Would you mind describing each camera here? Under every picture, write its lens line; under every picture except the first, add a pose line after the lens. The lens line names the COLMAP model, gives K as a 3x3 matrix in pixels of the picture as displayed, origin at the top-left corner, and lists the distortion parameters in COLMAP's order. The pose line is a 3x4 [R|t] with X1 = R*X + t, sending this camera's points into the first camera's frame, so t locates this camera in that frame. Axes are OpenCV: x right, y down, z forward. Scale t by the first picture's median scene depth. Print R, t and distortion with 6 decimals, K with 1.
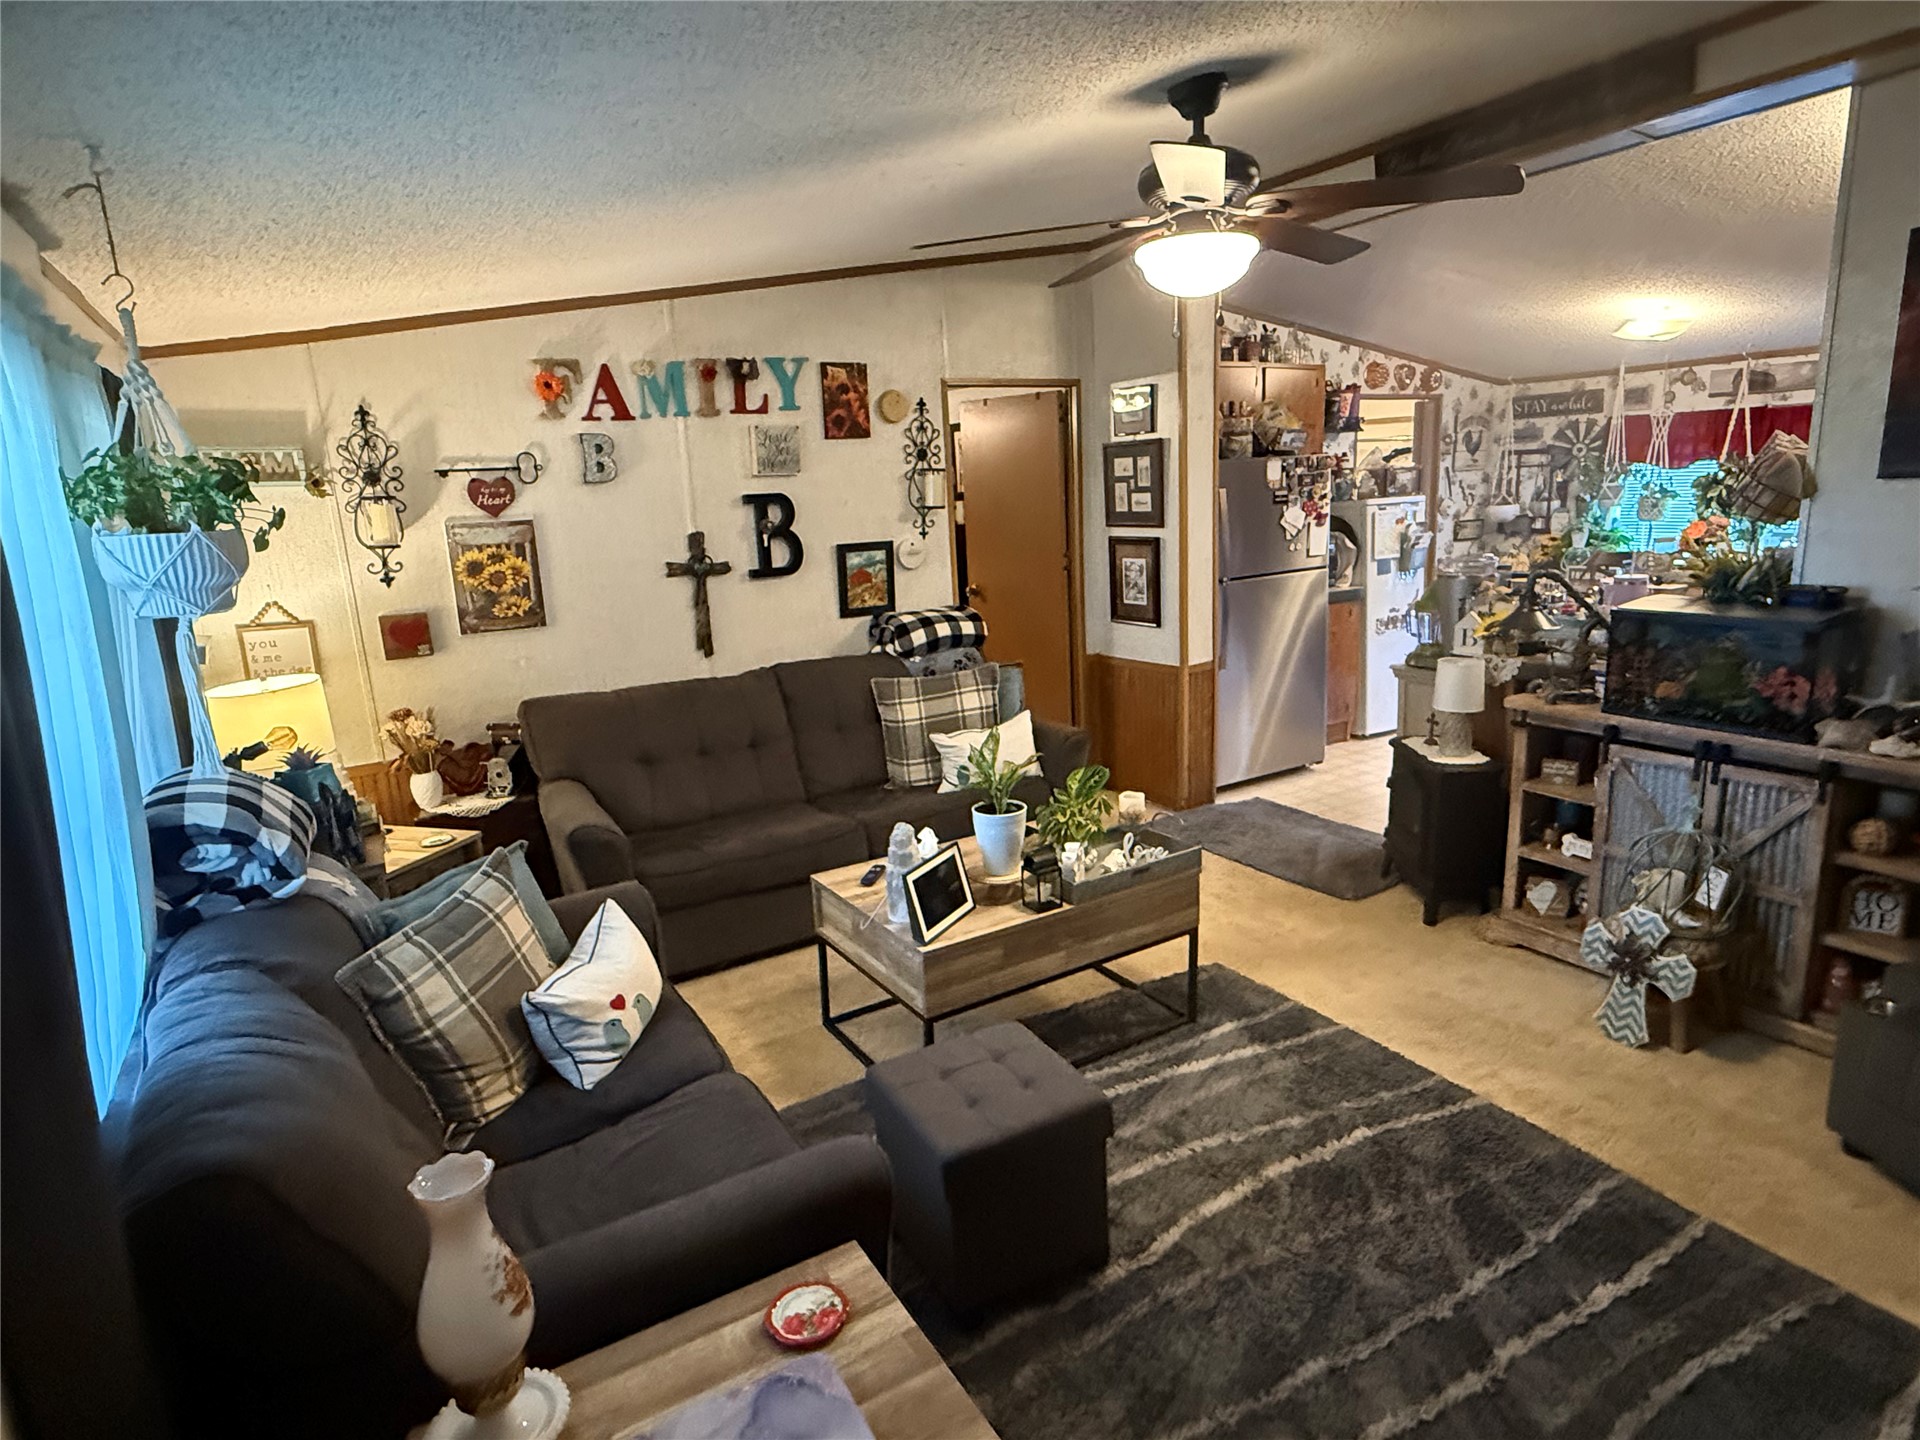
lens RADIAL K [[1045.5, 0, 953.3], [0, 1045.5, 725.2], [0, 0, 1]] dist [0.000020, -0.002177]
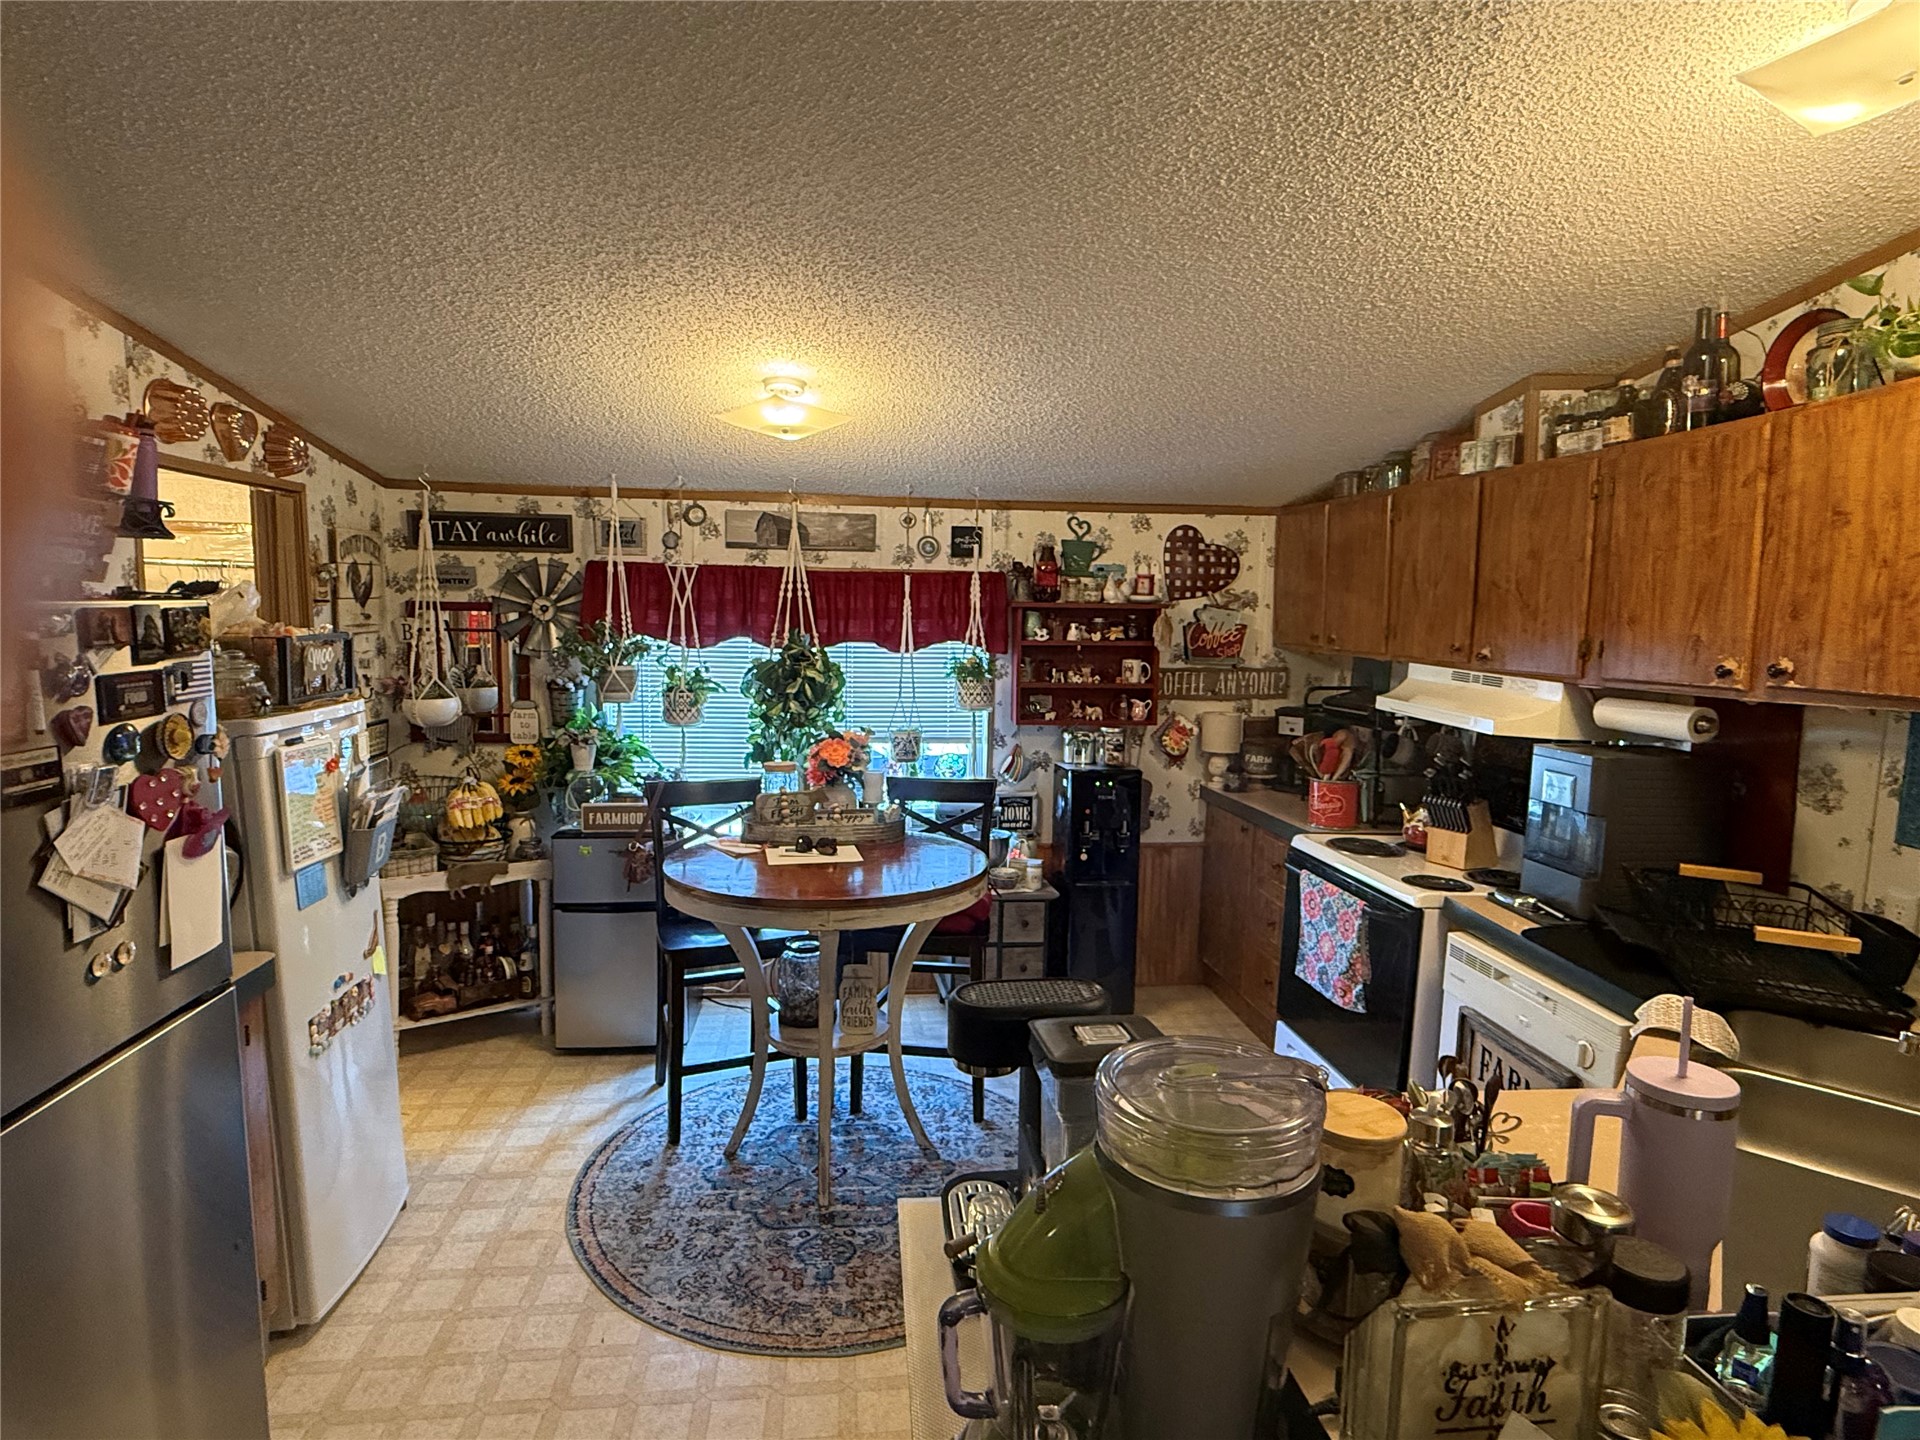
lens RADIAL K [[1032.5, 0, 953.3], [0, 1032.5, 720.8], [0, 0, 1]] dist [-0.002081, 0.000347]
pose [[0.414821, -0.045793, 0.908750, 0.206942], [0.166315, 0.985723, -0.026246, -0.203854], [-0.894574, 0.162026, 0.416515, 0.775537]]
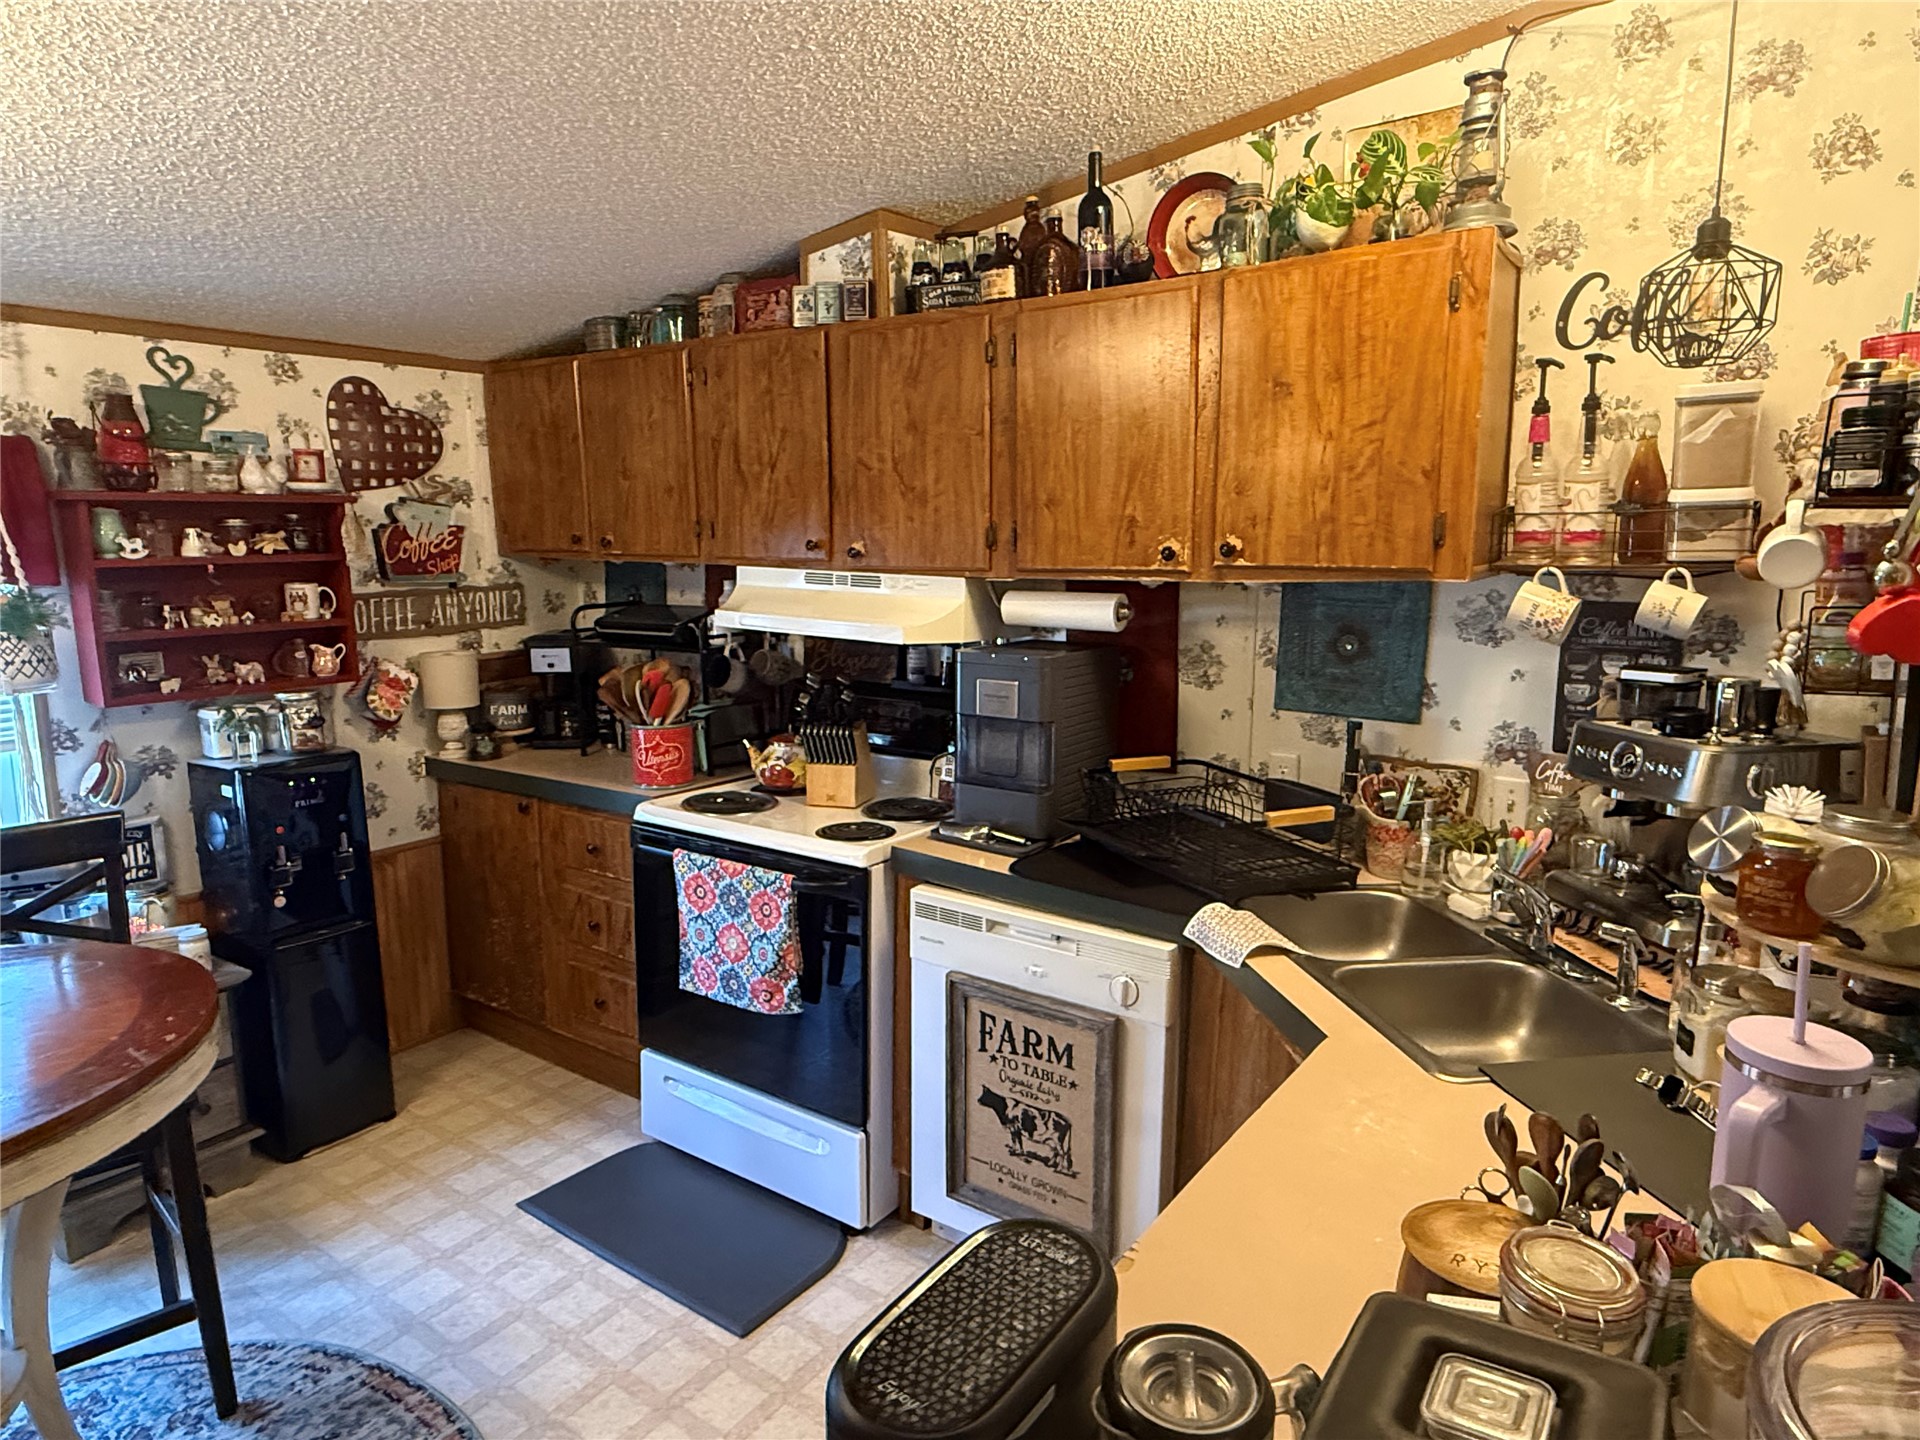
lens RADIAL K [[1129.7, 0, 950.5], [0, 1129.7, 722.0], [0, 0, 1]] dist [-0.001719, 0.000029]
pose [[-0.397123, -0.110020, 0.911147, 0.363542], [0.222012, 0.951786, 0.211691, -0.233916], [-0.890508, 0.286353, -0.353550, 0.926908]]
